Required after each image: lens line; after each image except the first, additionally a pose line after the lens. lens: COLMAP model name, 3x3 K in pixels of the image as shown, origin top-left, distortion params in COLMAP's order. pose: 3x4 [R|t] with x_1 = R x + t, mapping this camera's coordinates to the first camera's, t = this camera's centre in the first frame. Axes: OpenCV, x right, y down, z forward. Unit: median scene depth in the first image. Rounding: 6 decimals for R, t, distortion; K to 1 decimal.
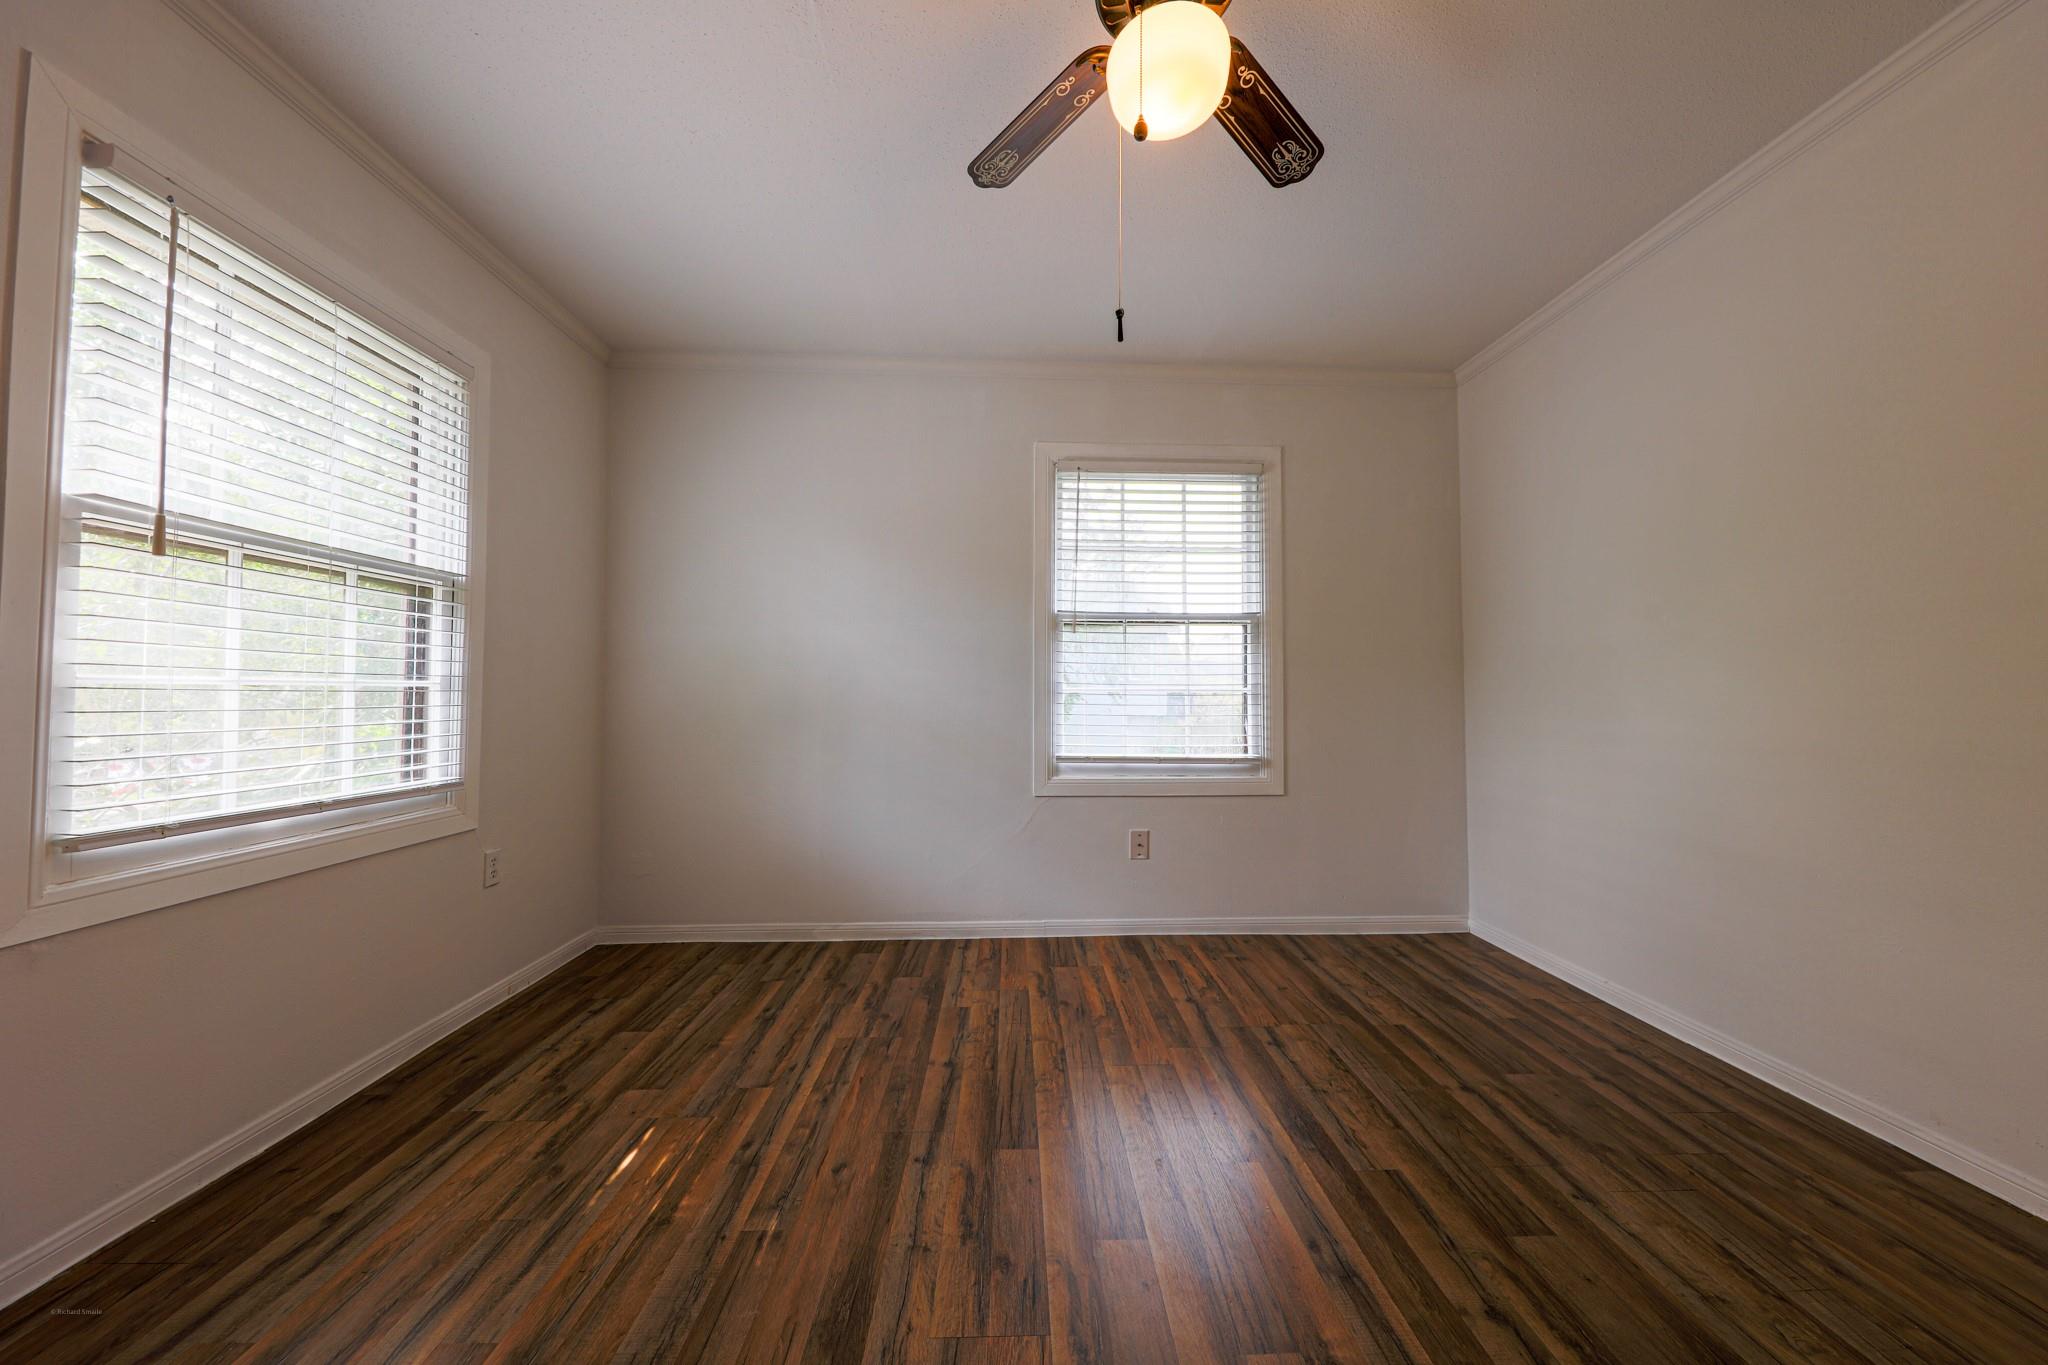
lens RADIAL K [[698.3, 0, 1025.5], [0, 698.3, 674.3], [0, 0, 1]] dist [-0.004043, -0.002042]
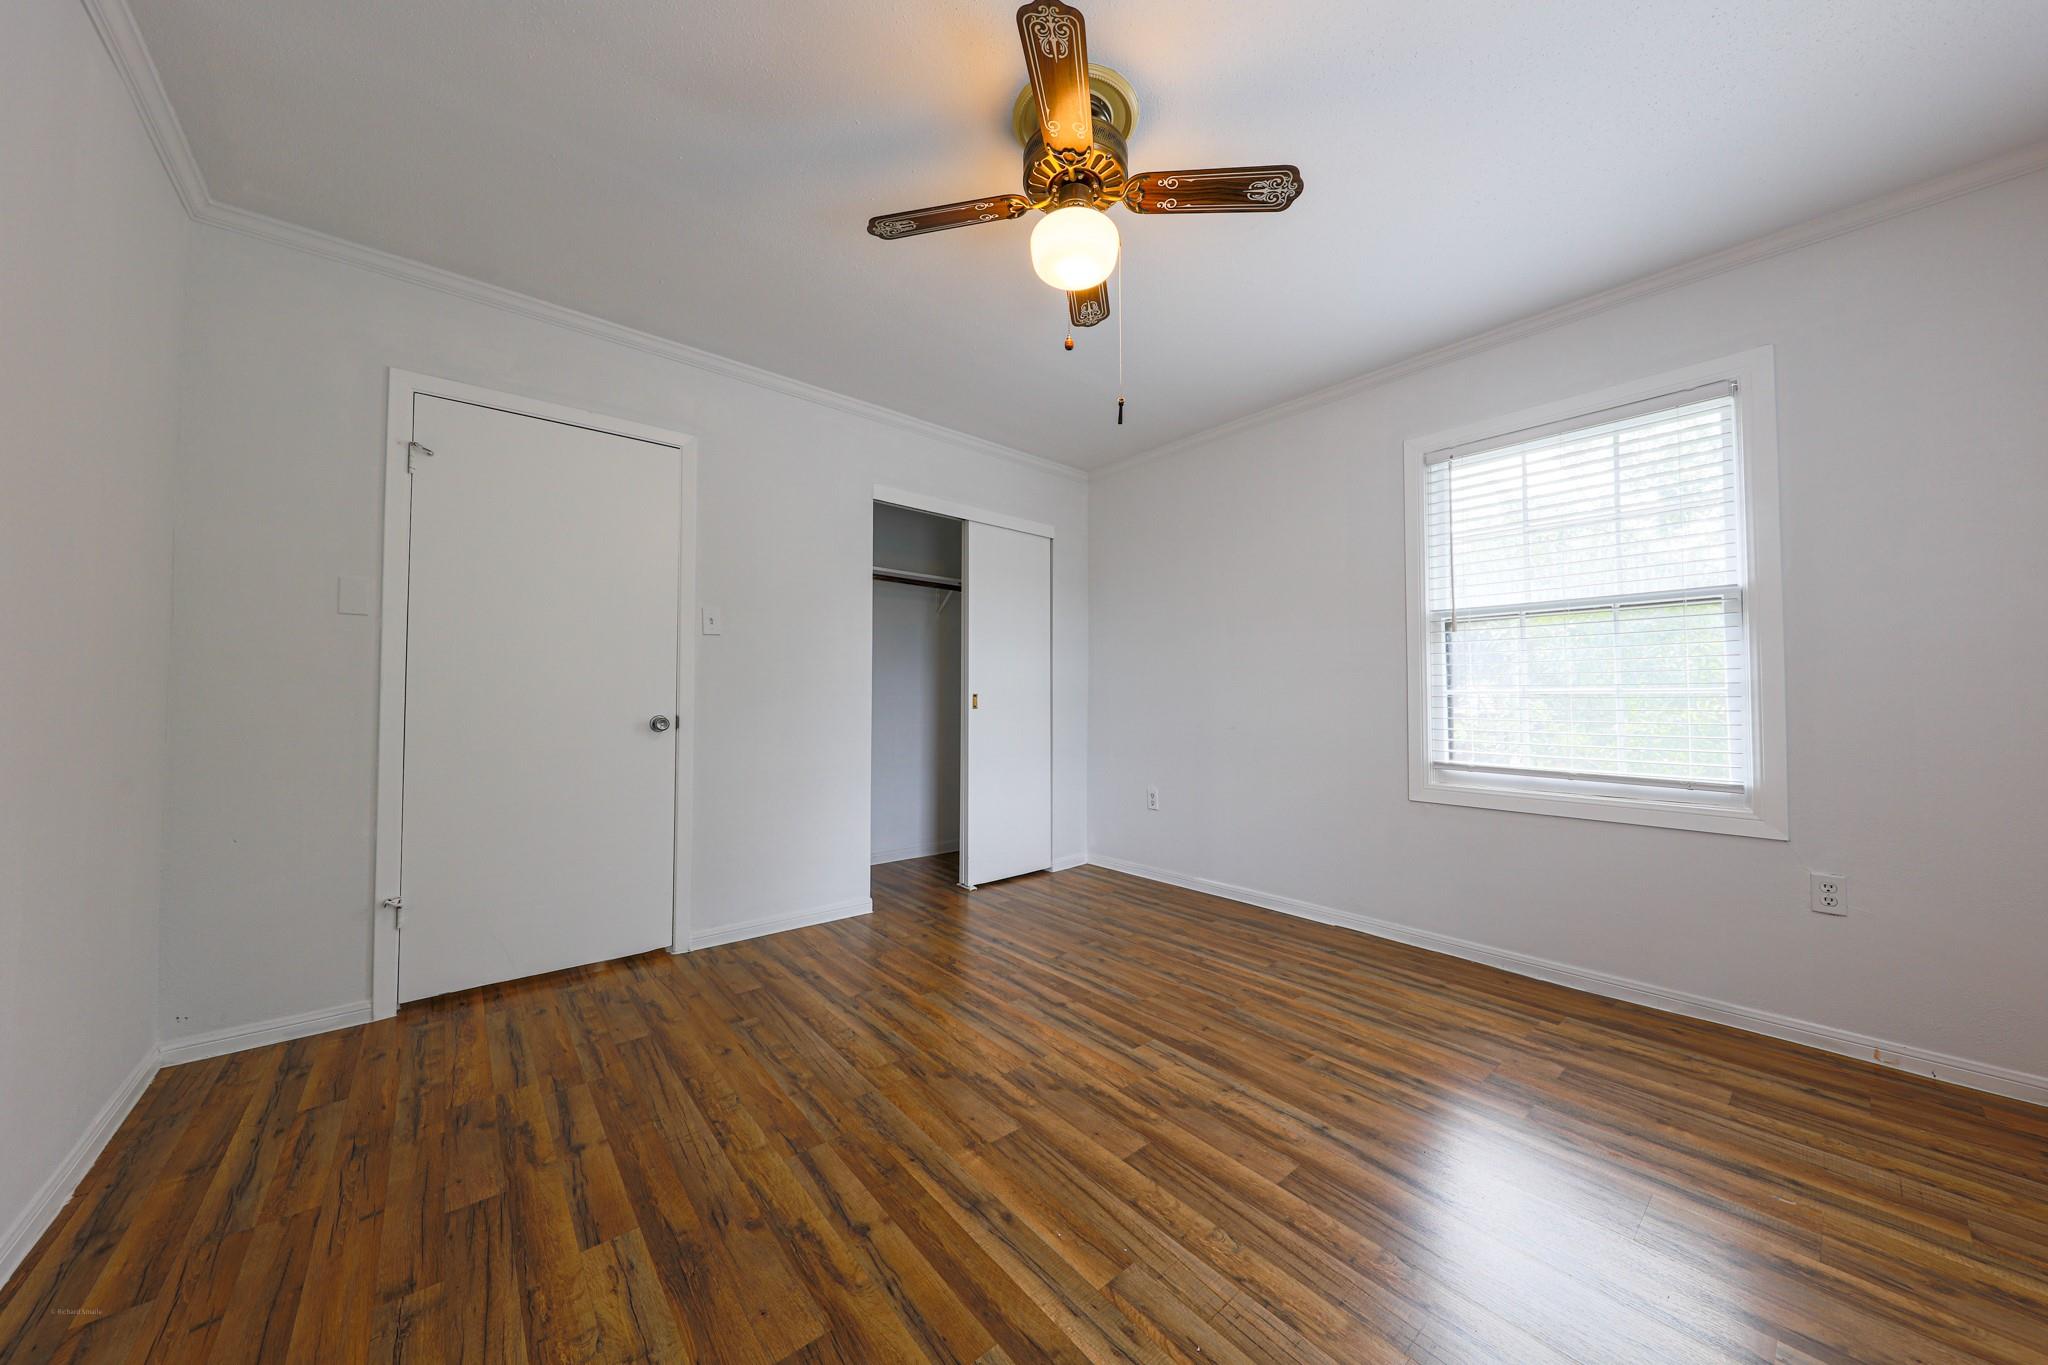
lens RADIAL K [[698.3, 0, 1028.2], [0, 698.3, 682.5], [0, 0, 1]] dist [-0.004043, -0.002042]
pose [[-0.781388, -0.012933, -0.623912, 0.925447], [0.014992, 0.999108, -0.039487, 0.036579], [0.623865, -0.040208, -0.780497, 1.635517]]
